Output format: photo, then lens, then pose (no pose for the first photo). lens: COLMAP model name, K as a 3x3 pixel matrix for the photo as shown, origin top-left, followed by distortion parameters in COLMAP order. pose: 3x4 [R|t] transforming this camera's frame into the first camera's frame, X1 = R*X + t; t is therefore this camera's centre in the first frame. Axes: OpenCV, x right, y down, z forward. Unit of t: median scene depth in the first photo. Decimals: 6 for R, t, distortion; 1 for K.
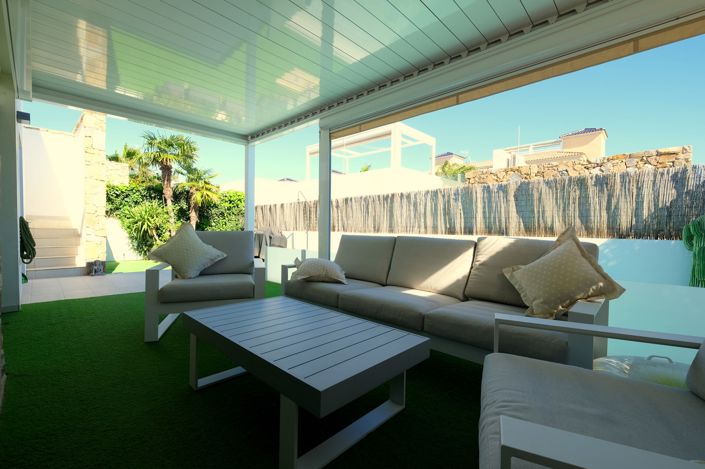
lens RADIAL K [[304.6, 0, 351.5], [0, 304.6, 235.7], [0, 0, 1]] dist [-0.004417, -0.000485]
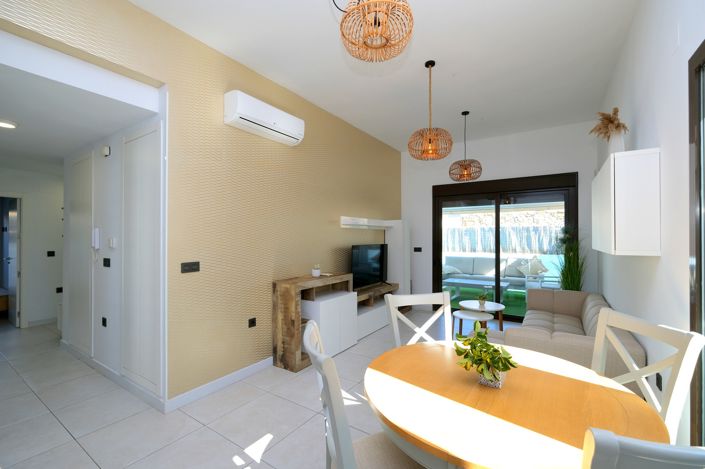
lens RADIAL K [[304.6, 0, 350.7], [0, 304.6, 235.4], [0, 0, 1]] dist [-0.004417, -0.000485]
pose [[0.984422, -0.006342, 0.175709, -0.730021], [0.012245, 0.999396, -0.032530, -0.059800], [-0.175397, 0.034175, 0.983904, -0.772543]]
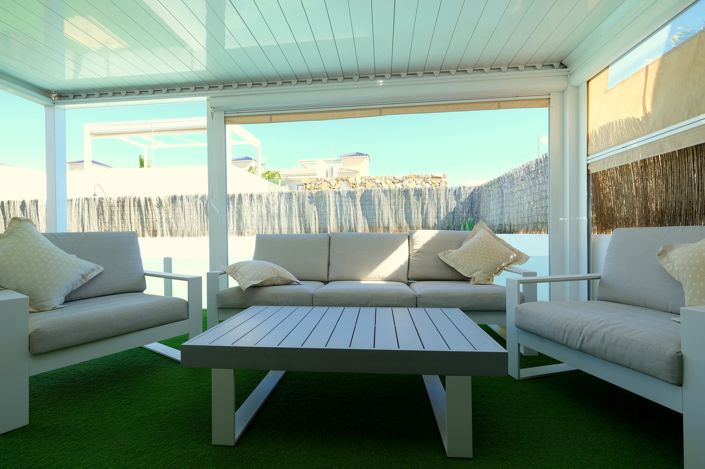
lens RADIAL K [[304.6, 0, 350.7], [0, 304.6, 234.9], [0, 0, 1]] dist [-0.004417, -0.000485]
pose [[0.785825, -0.024681, 0.617956, -0.220198], [0.037689, 0.999257, -0.008018, 0.009870], [-0.617300, 0.029591, 0.786171, 0.080878]]
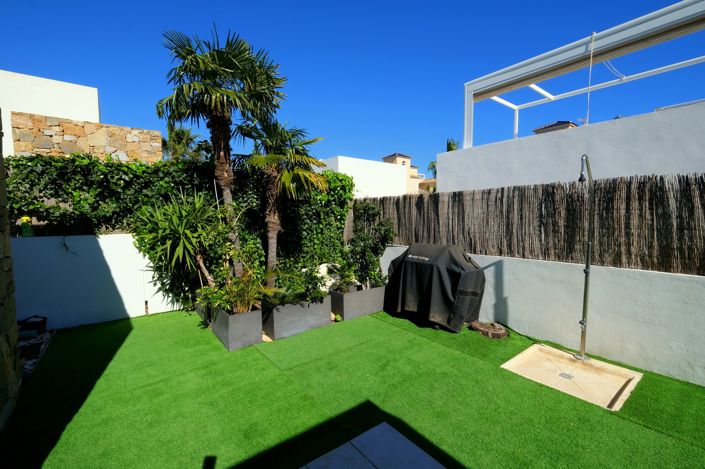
lens RADIAL K [[304.6, 0, 352.6], [0, 304.6, 236.8], [0, 0, 1]] dist [-0.004417, -0.000485]
pose [[0.989122, -0.003467, -0.147059, -0.574307], [0.009394, 0.999170, 0.039632, -0.106569], [0.146799, -0.040582, 0.988333, 0.948003]]
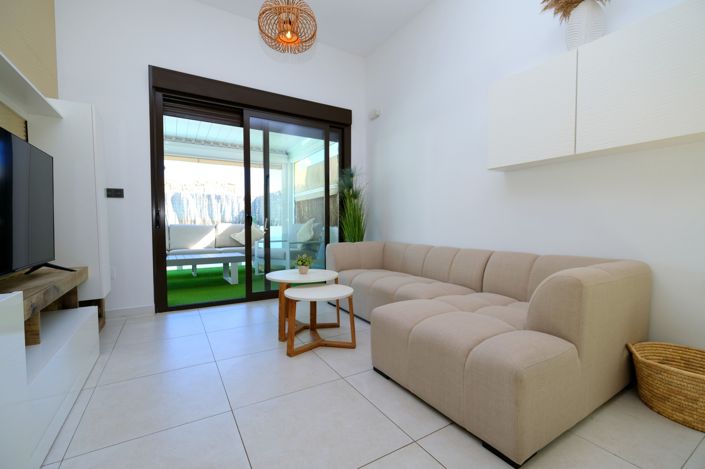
lens RADIAL K [[304.6, 0, 351.1], [0, 304.6, 234.6], [0, 0, 1]] dist [-0.004417, -0.000485]
pose [[0.259235, -0.039056, 0.965024, -0.693889], [0.028761, 0.999051, 0.032707, 0.018602], [-0.965386, 0.019276, 0.260112, -0.280050]]
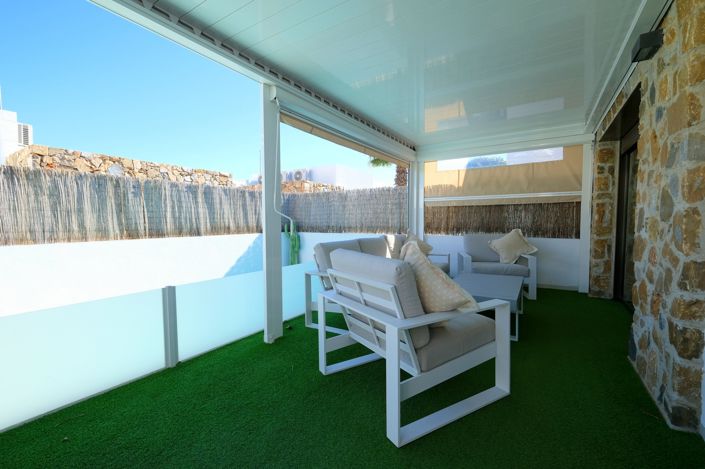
lens RADIAL K [[304.6, 0, 352.6], [0, 304.6, 234.8], [0, 0, 1]] dist [-0.004417, -0.000485]
pose [[-0.202809, -0.055253, 0.977658, -0.569432], [0.028387, 0.997655, 0.062271, -0.049656], [-0.978807, 0.040382, -0.200765, 0.652348]]
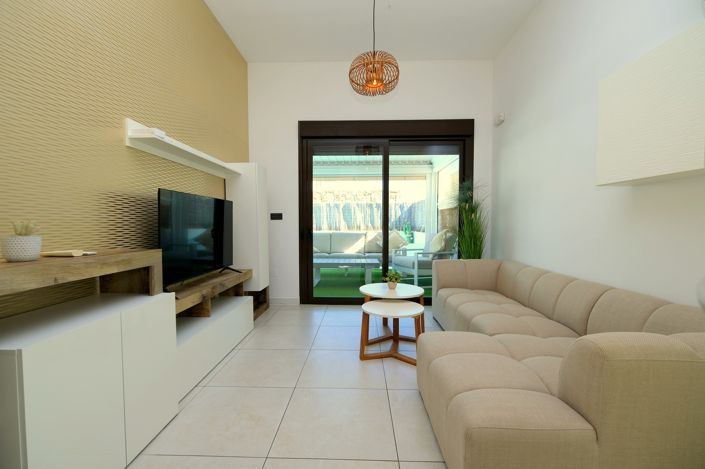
lens RADIAL K [[304.6, 0, 351.2], [0, 304.6, 235.1], [0, 0, 1]] dist [-0.004417, -0.000485]
pose [[0.738297, -0.030477, 0.673787, -0.664560], [0.023445, 0.999535, 0.019521, -0.009791], [-0.674068, 0.001384, 0.738668, -0.415073]]
